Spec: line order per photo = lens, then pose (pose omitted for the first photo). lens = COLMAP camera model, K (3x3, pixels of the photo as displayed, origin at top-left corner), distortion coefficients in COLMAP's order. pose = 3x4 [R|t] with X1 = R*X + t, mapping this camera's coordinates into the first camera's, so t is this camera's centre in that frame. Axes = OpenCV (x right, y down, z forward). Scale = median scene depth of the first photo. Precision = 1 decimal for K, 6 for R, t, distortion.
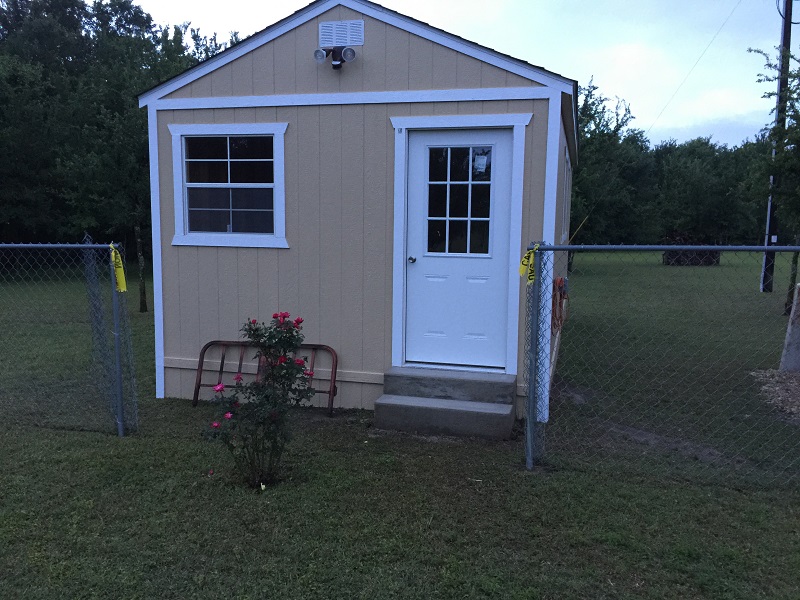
lens RADIAL K [[679.3, 0, 402.6], [0, 679.3, 301.8], [0, 0, 1]] dist [0.085596, -0.110479]
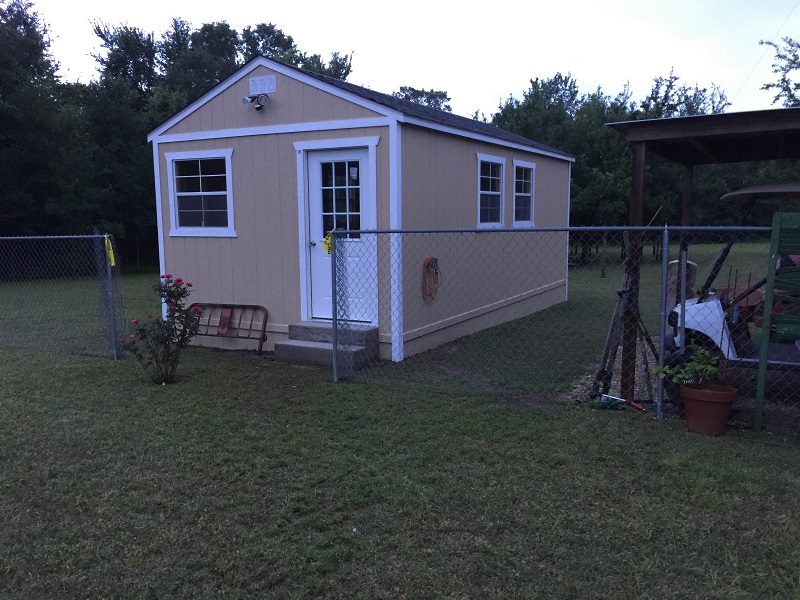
lens RADIAL K [[679.3, 0, 398.2], [0, 679.3, 298.8], [0, 0, 1]] dist [0.085596, -0.110479]
pose [[0.971231, 0.006201, -0.238059, 0.499866], [-0.005912, 0.999981, 0.001930, 0.045099], [0.238066, -0.000467, 0.971249, -0.297026]]
